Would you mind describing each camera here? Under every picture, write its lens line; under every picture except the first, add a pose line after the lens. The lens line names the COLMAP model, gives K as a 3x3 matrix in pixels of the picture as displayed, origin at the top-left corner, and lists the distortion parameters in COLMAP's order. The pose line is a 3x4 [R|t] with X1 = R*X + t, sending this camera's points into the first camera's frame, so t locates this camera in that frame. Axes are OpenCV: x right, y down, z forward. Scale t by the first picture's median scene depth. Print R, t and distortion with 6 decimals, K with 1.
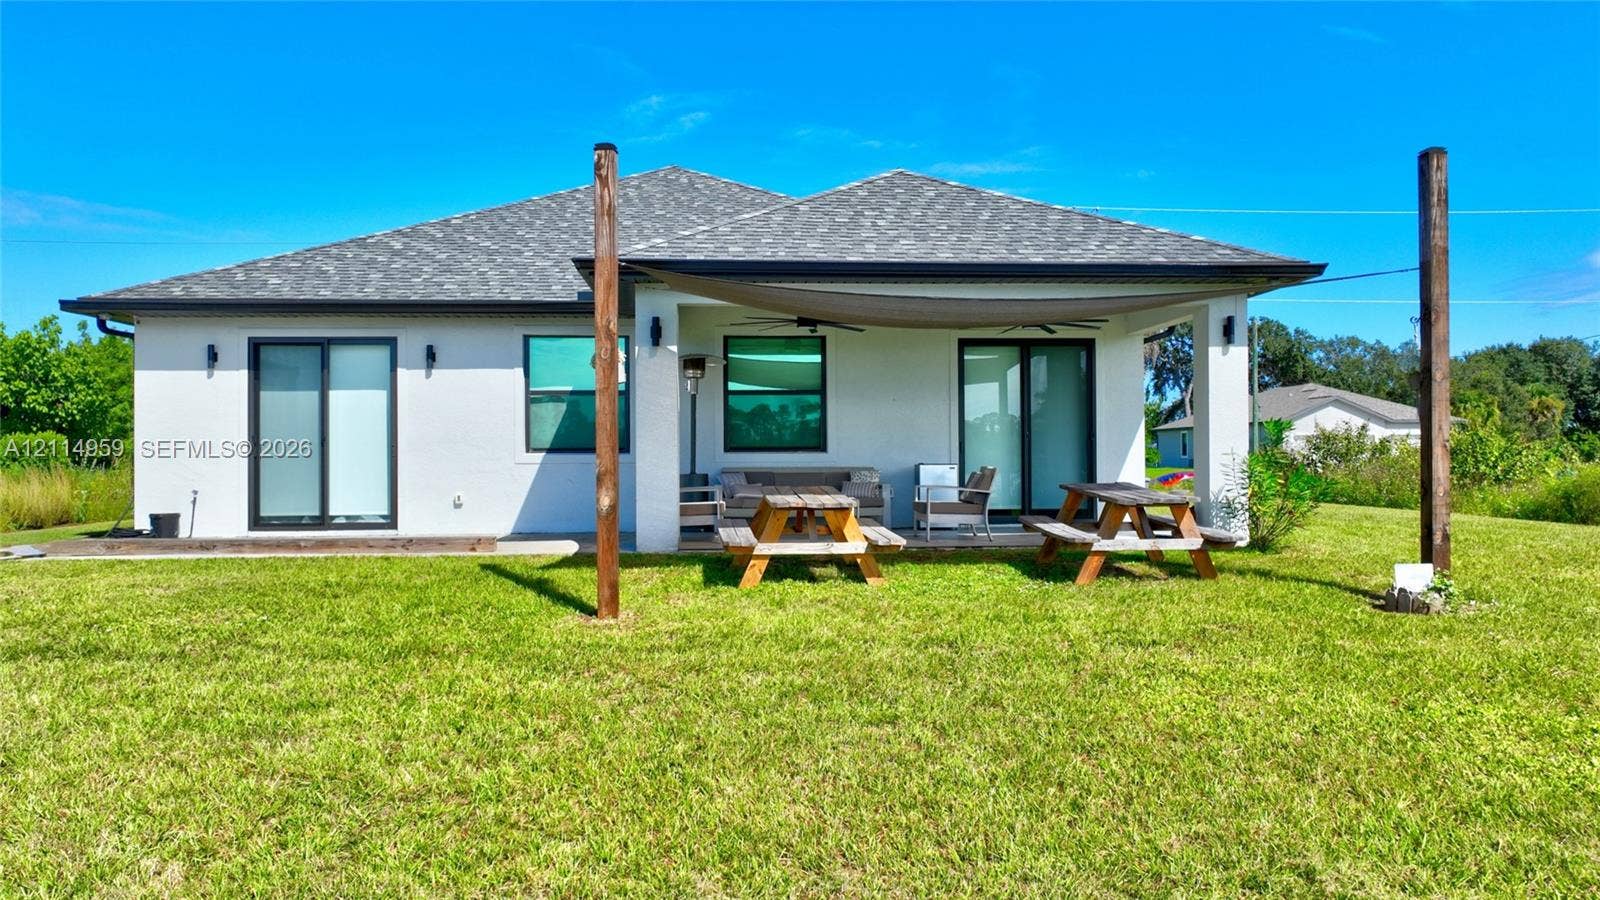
lens RADIAL K [[1129.4, 0, 802.0], [0, 1129.4, 451.3], [0, 0, 1]] dist [0.032271, 0.000988]
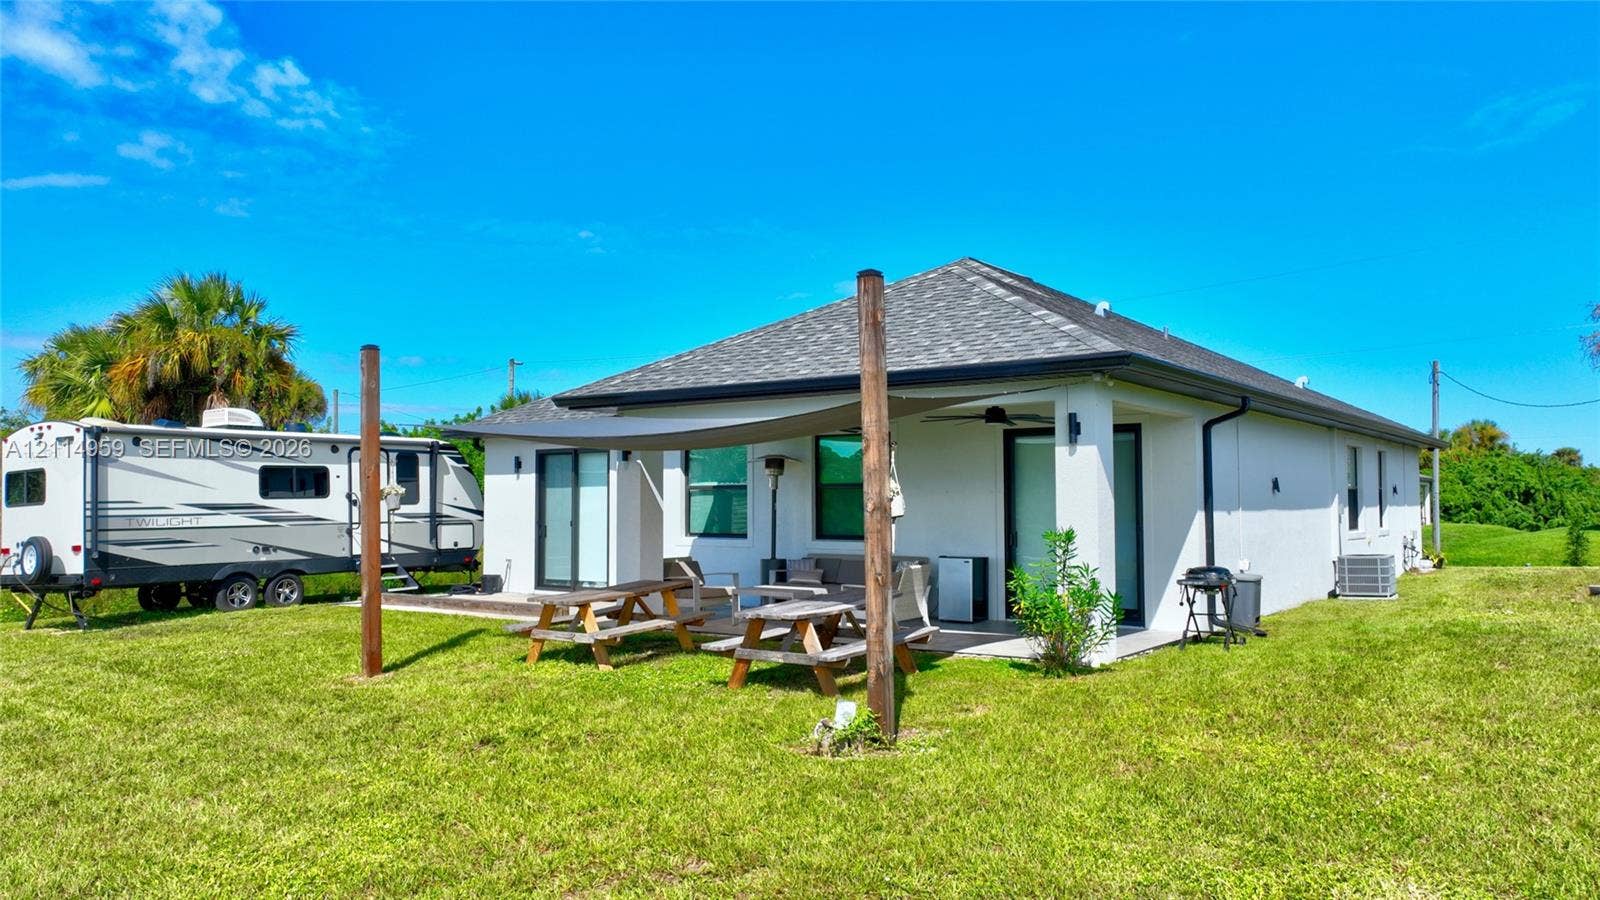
lens RADIAL K [[1129.4, 0, 804.0], [0, 1129.4, 449.7], [0, 0, 1]] dist [0.032271, 0.000988]
pose [[0.777356, -0.027513, -0.628459, 0.637759], [0.002424, 0.999167, -0.040743, -0.043272], [0.629056, 0.030149, 0.776775, 0.128886]]
